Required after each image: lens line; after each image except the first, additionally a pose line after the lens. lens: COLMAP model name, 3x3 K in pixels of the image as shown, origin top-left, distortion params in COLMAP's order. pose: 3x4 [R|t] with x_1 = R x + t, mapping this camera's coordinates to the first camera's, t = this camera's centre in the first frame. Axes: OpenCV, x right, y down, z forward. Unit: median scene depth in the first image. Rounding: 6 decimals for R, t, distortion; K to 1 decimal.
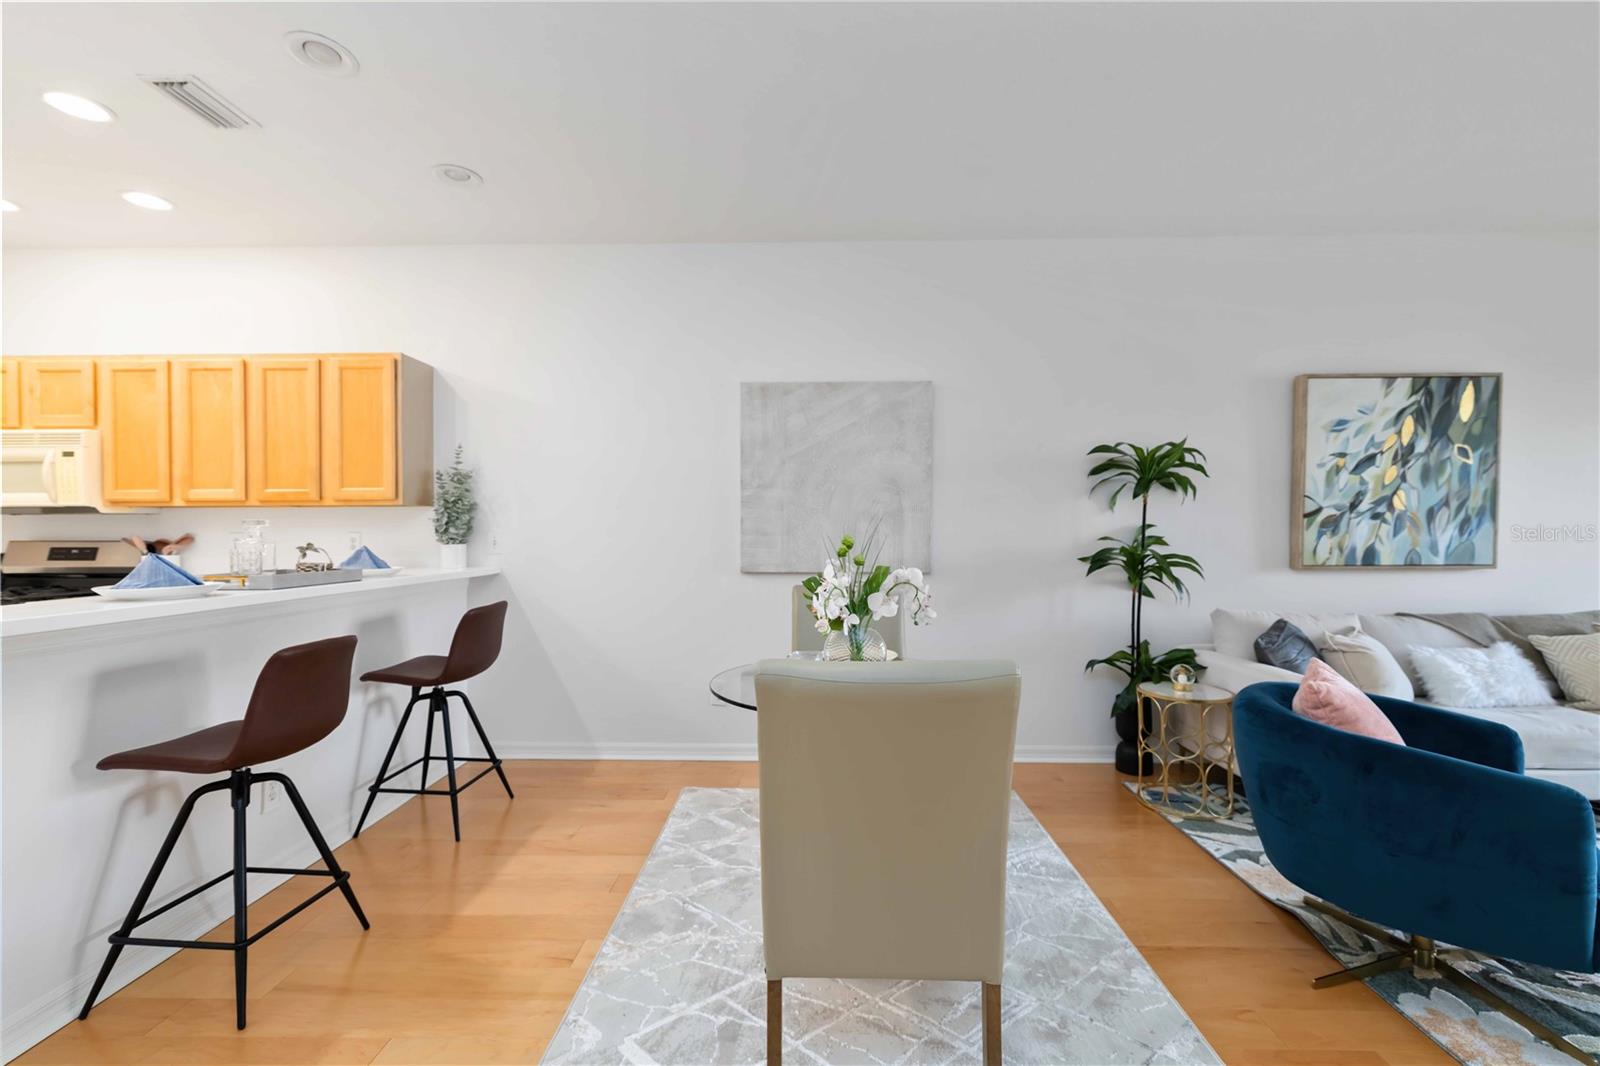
lens RADIAL K [[690.6, 0, 804.0], [0, 690.6, 536.0], [0, 0, 1]] dist [0.000196, 0.000782]
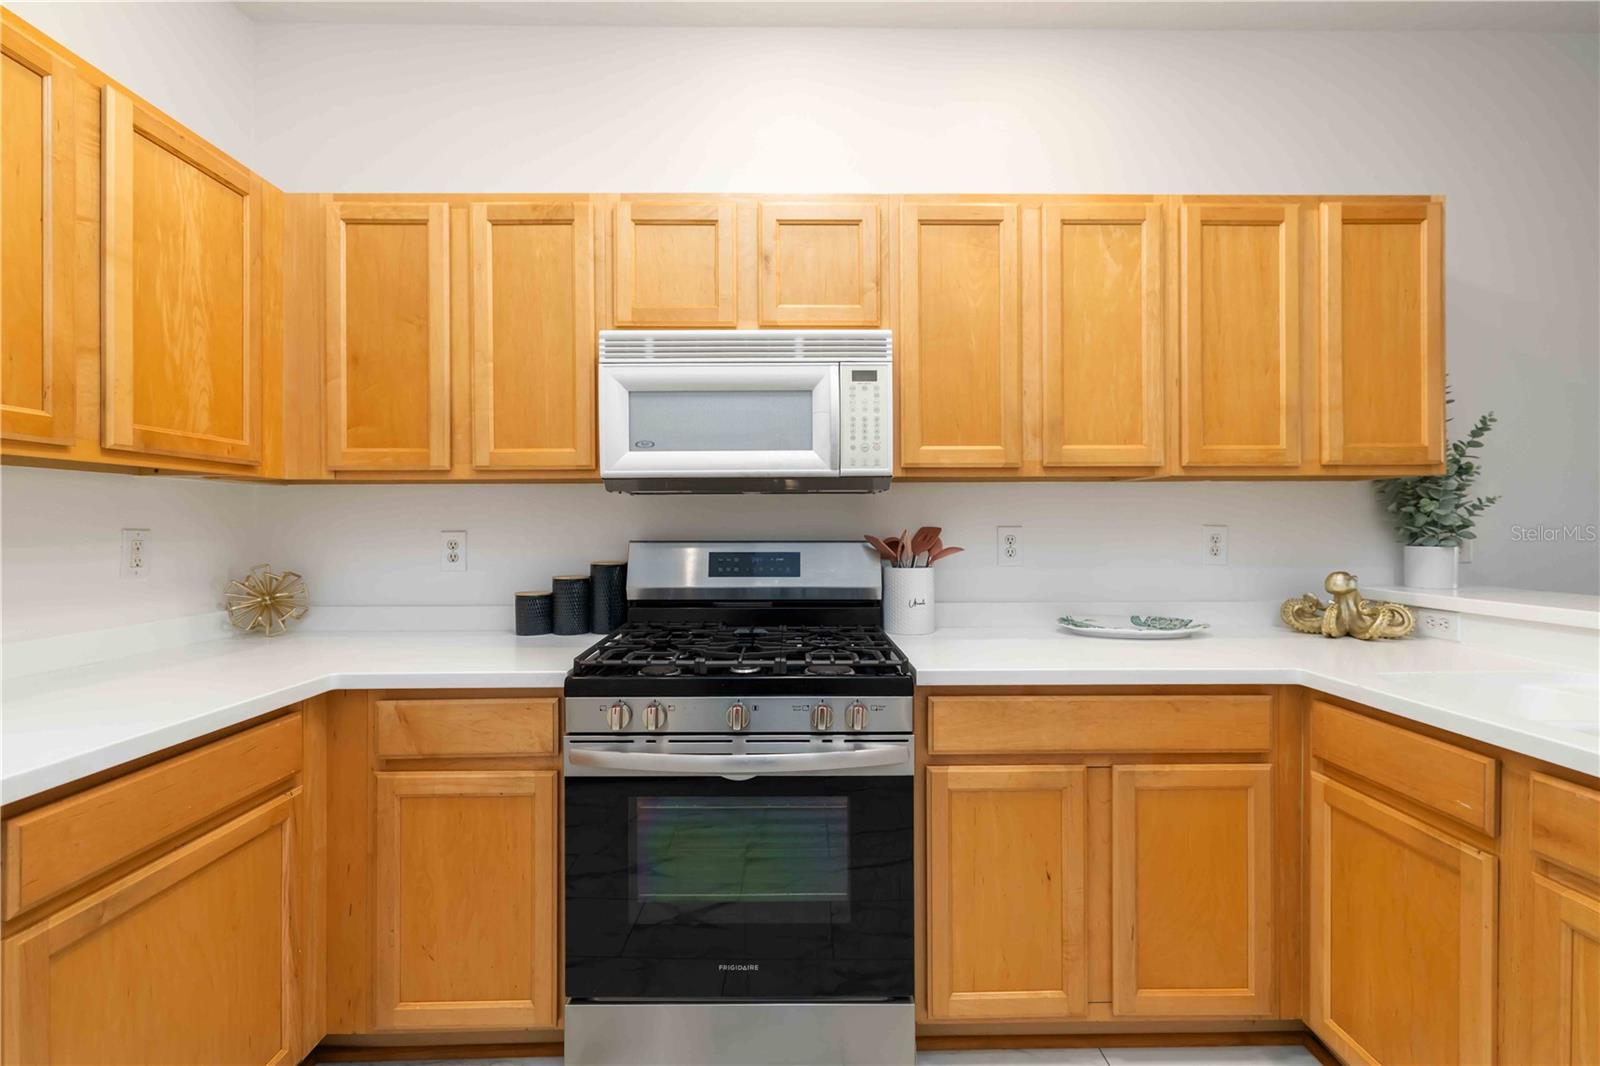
lens RADIAL K [[690.6, 0, 793.3], [0, 690.6, 525.9], [0, 0, 1]] dist [0.000196, 0.000782]
pose [[0.999359, -0.001314, 0.035779, -1.089114], [0.001579, 0.999972, -0.007374, -0.000919], [-0.035768, 0.007426, 0.999333, 0.459742]]
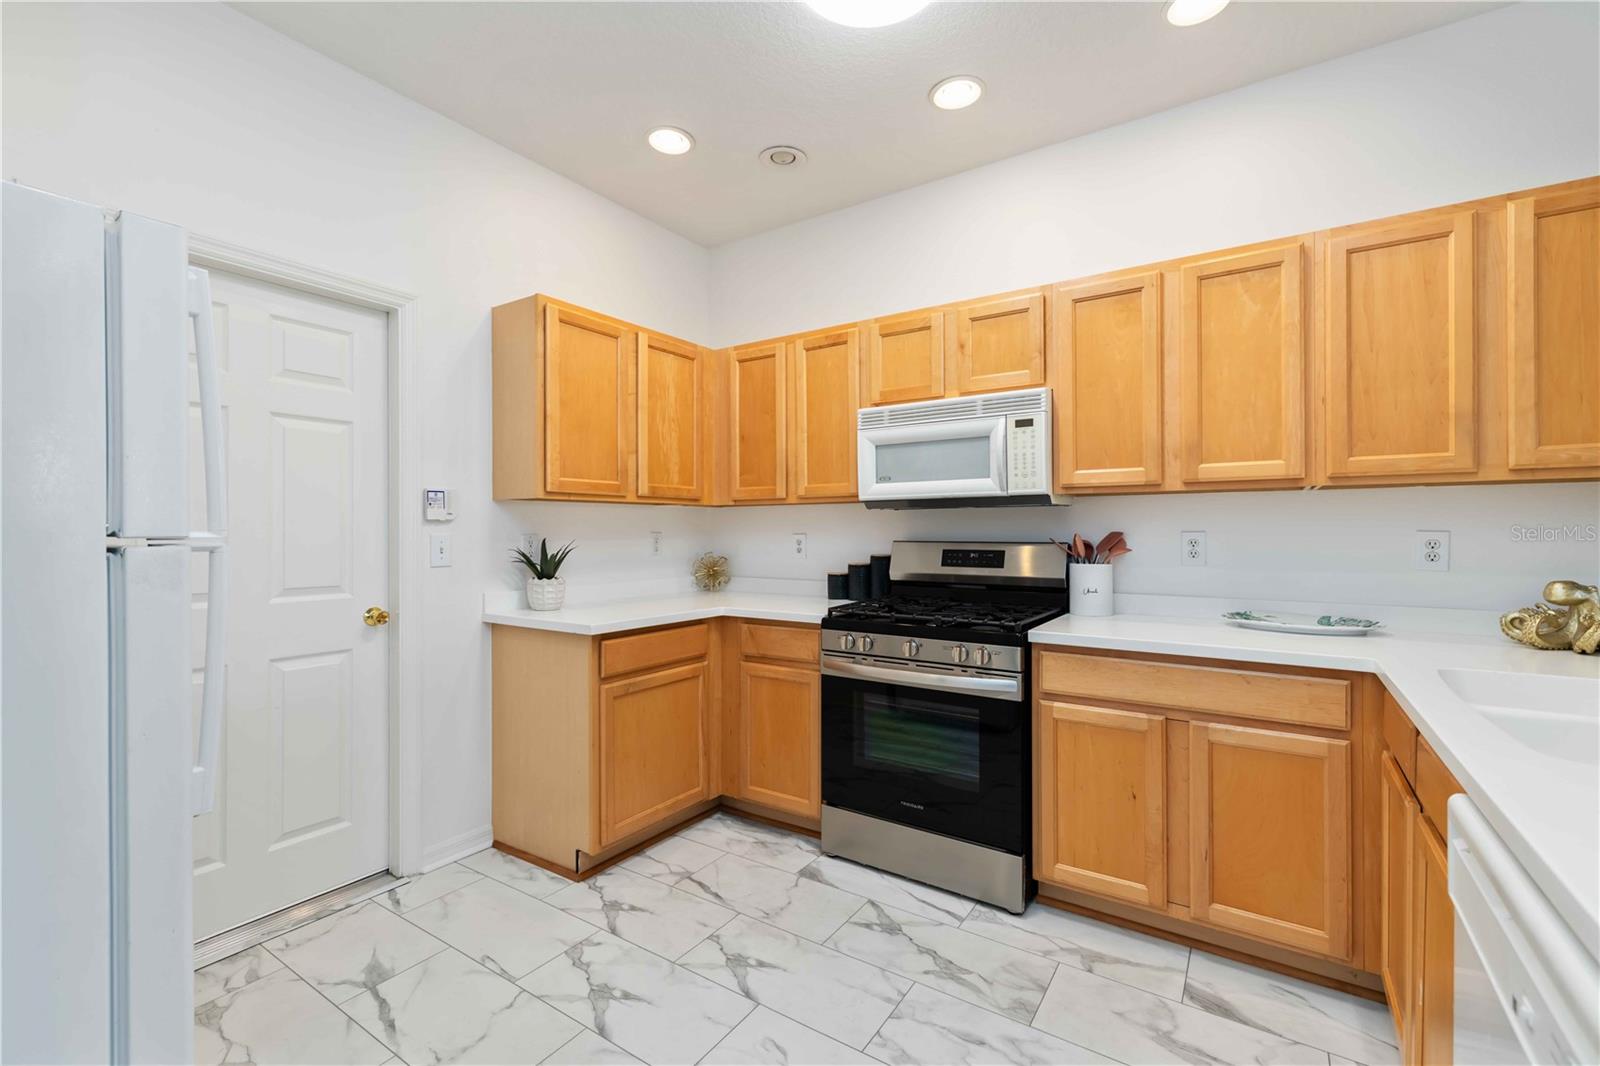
lens RADIAL K [[690.6, 0, 808.3], [0, 690.6, 528.0], [0, 0, 1]] dist [0.000196, 0.000782]
pose [[0.845712, -0.002379, -0.533634, -0.832431], [-0.002107, 0.999967, -0.007798, -0.001904], [0.533635, 0.007719, 0.845680, 0.254919]]
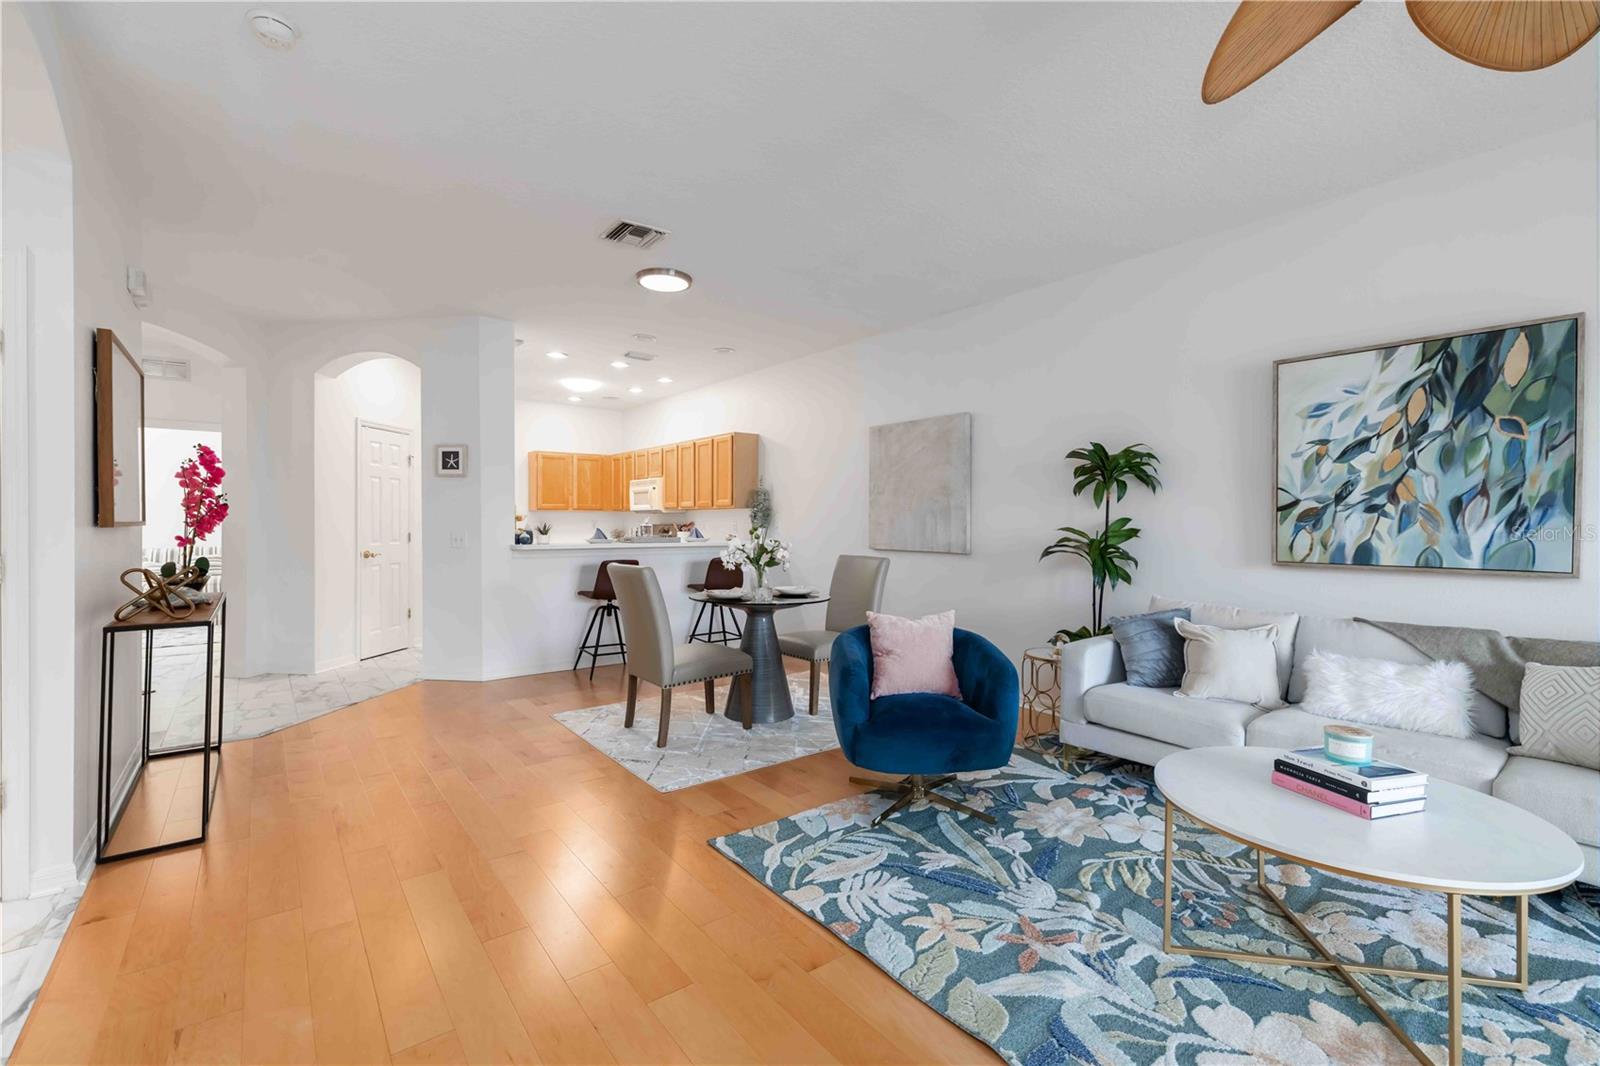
lens RADIAL K [[690.6, 0, 795.7], [0, 690.6, 530.5], [0, 0, 1]] dist [0.000196, 0.000782]
pose [[0.627906, 0.014904, -0.778146, 1.058679], [-0.010573, 0.999888, 0.010619, -0.002768], [0.778217, 0.001560, 0.627993, -0.115858]]
